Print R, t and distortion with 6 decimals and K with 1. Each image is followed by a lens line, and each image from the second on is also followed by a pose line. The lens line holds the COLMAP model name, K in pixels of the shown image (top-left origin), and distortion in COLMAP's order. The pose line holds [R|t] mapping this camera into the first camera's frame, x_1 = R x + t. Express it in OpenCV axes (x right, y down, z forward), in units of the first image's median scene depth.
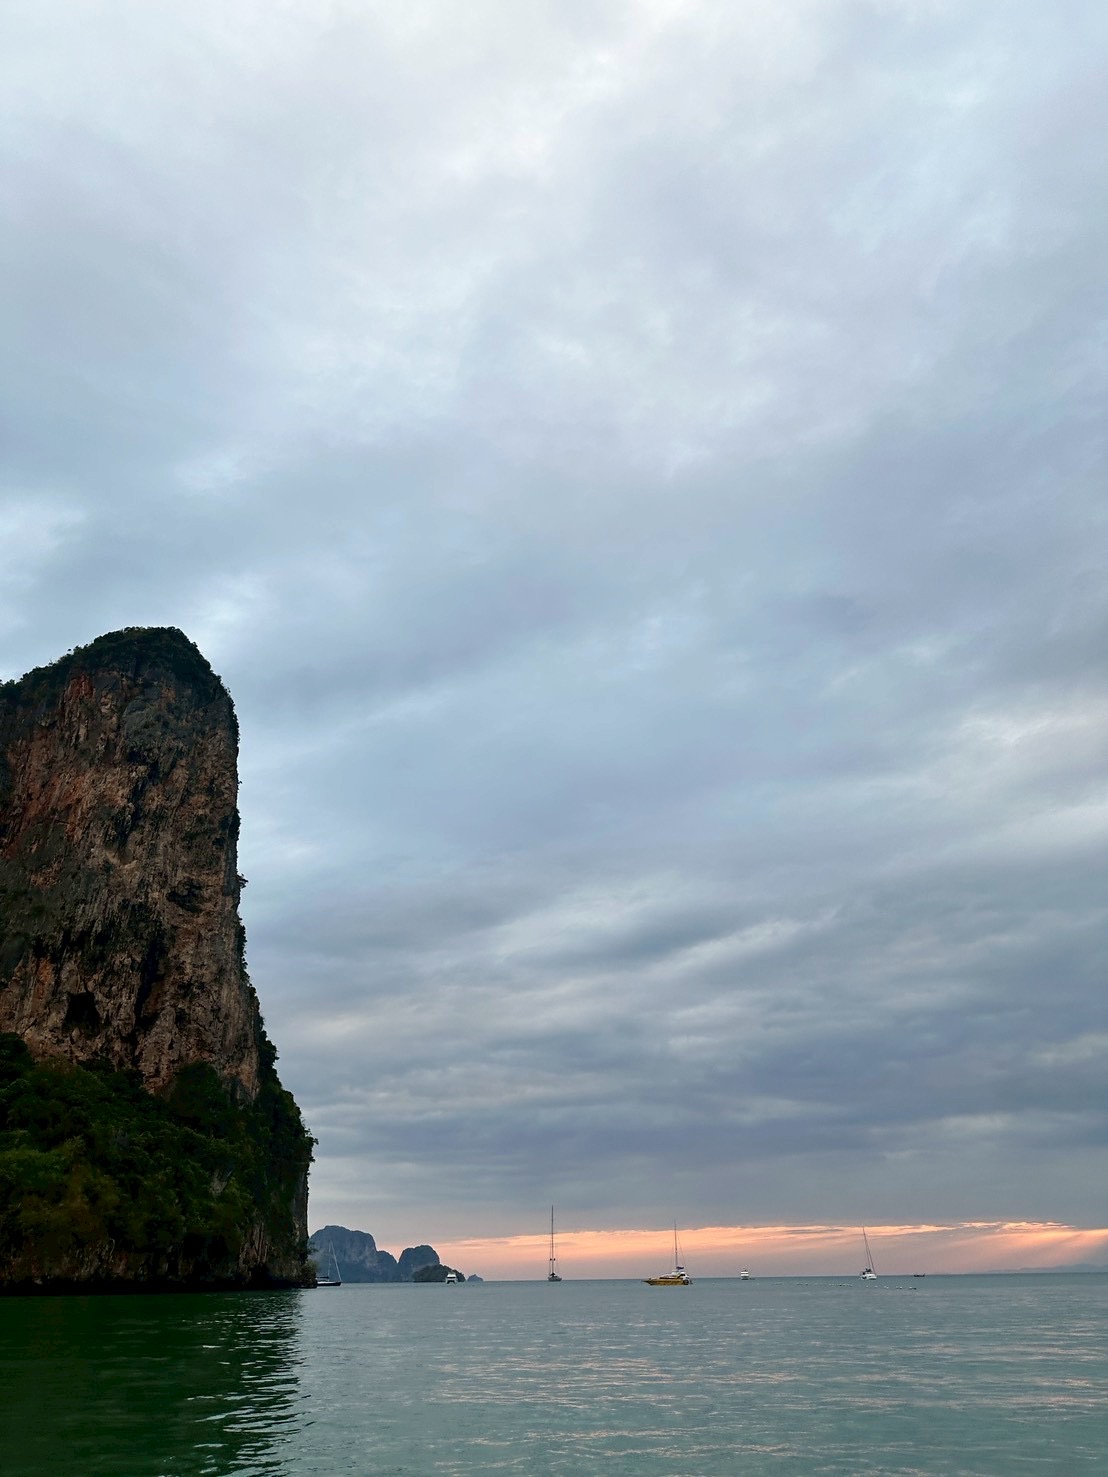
lens RADIAL K [[1041.3, 0, 558.4], [0, 1041.3, 740.7], [0, 0, 1]] dist [0.046314, -0.065105]
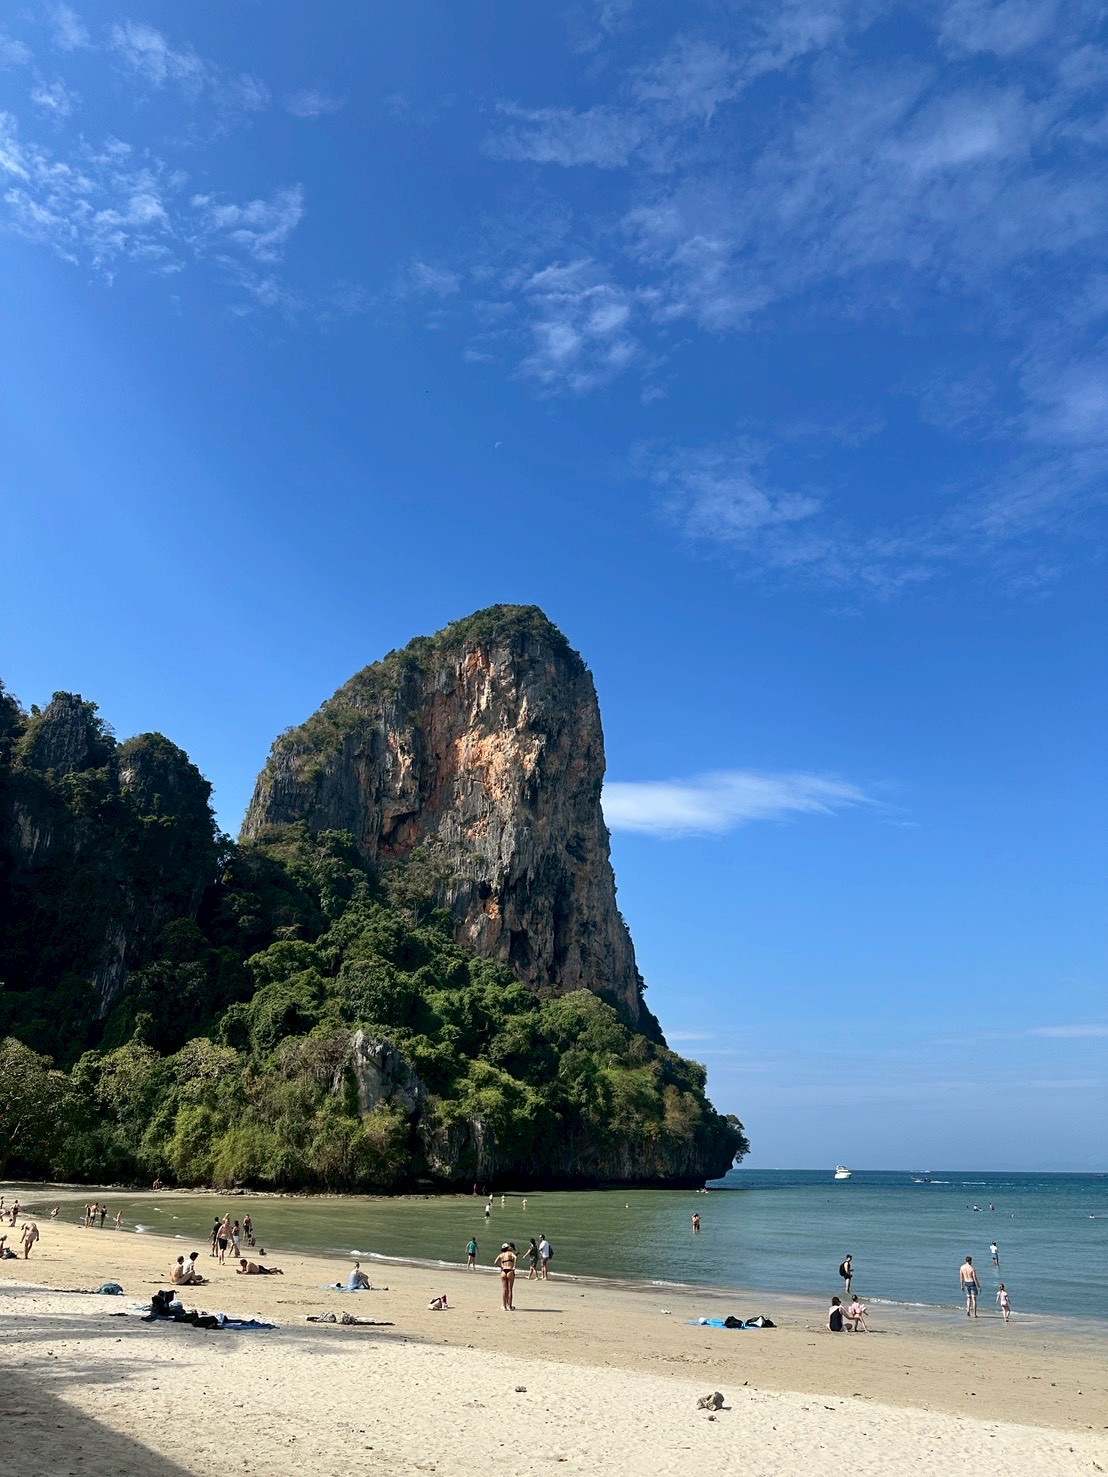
lens RADIAL K [[1030.8, 0, 554.0], [0, 1030.8, 738.5], [0, 0, 1]] dist [0.183560, -0.362039]
pose [[0.998282, 0.038739, 0.043952, -0.446130], [-0.042525, 0.995147, 0.088736, -0.074840], [-0.040301, -0.090453, 0.995085, -0.135733]]
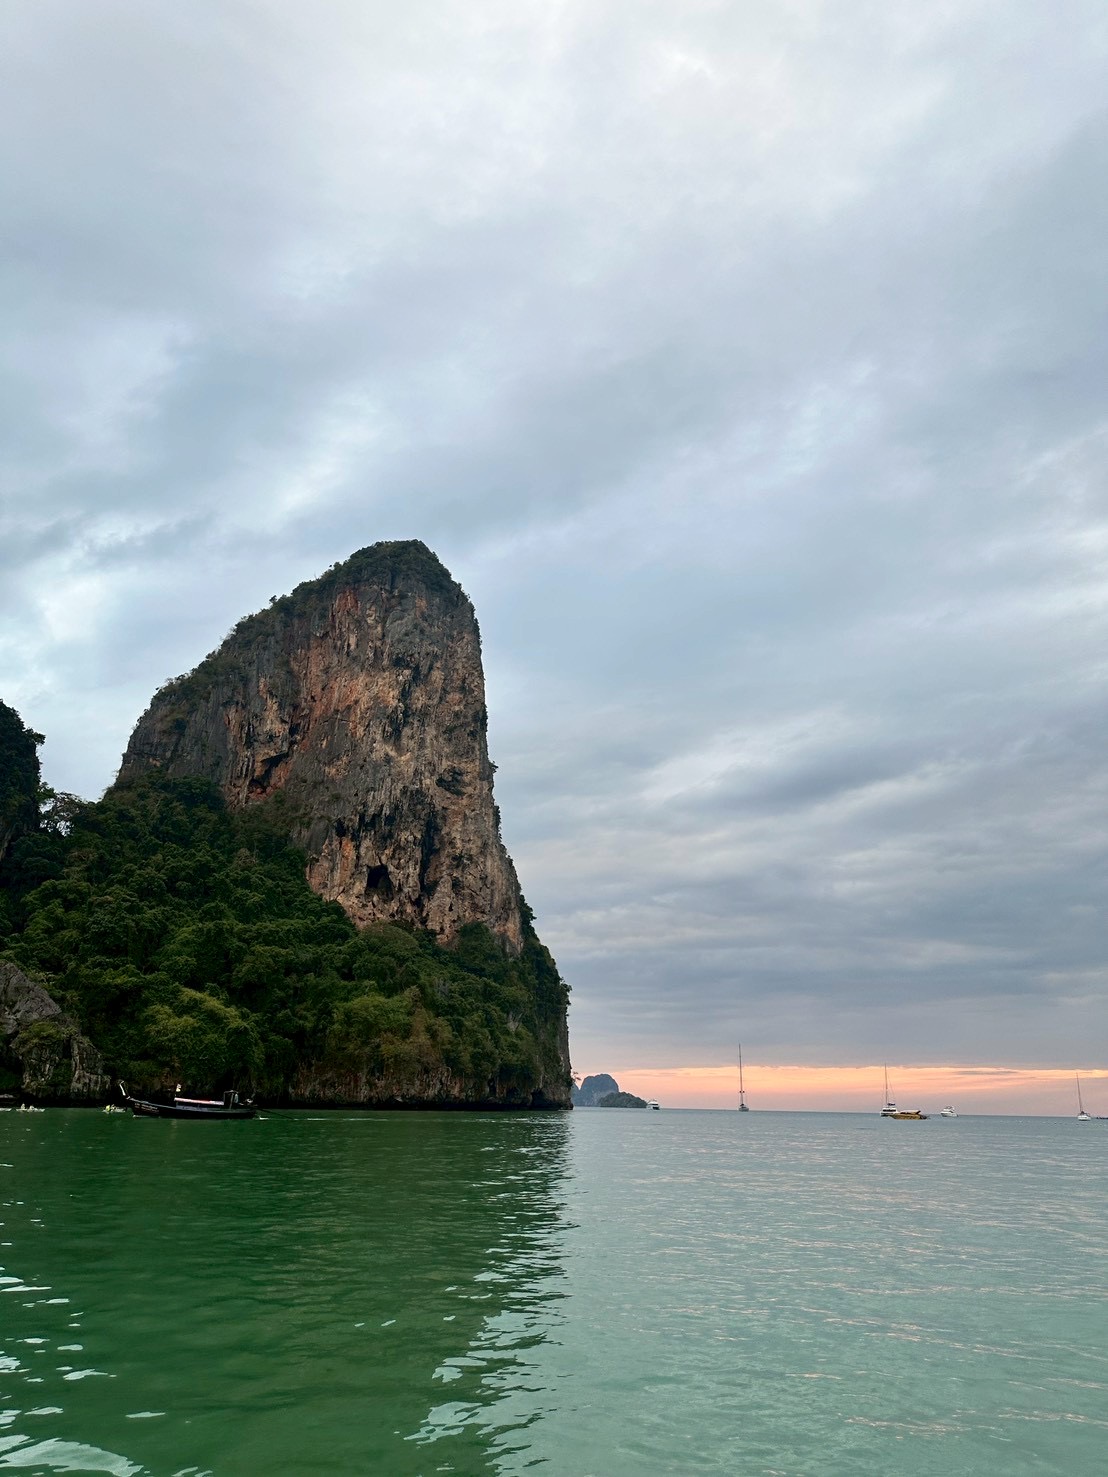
lens RADIAL K [[1030.8, 0, 554.0], [0, 1030.8, 738.5], [0, 0, 1]] dist [0.183560, -0.362039]
pose [[0.987782, -0.022342, -0.154232, -0.068226], [0.043474, 0.989887, 0.135036, -0.048687], [0.149656, -0.140091, 0.978763, -0.094003]]
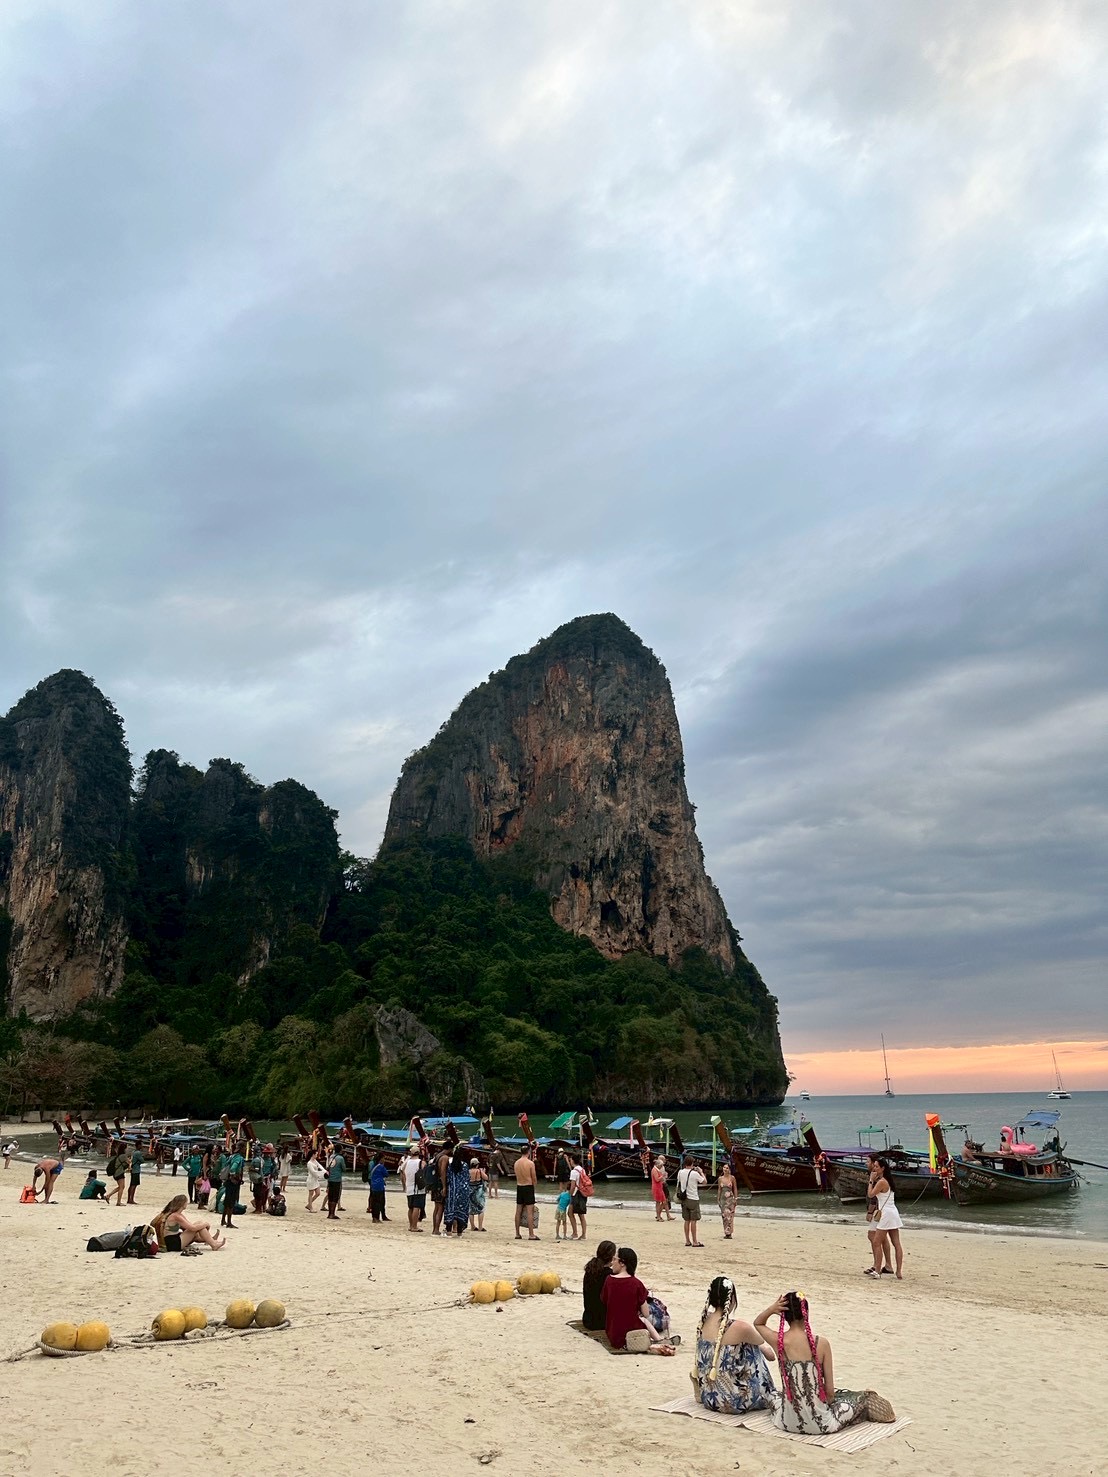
lens RADIAL K [[1032.5, 0, 563.6], [0, 1032.5, 748.4], [0, 0, 1]] dist [0.197928, -0.353334]
pose [[0.969266, -0.084833, -0.230928, -0.166682], [0.119976, 0.982475, 0.142652, -0.151346], [0.214779, -0.165973, 0.962457, -0.281642]]
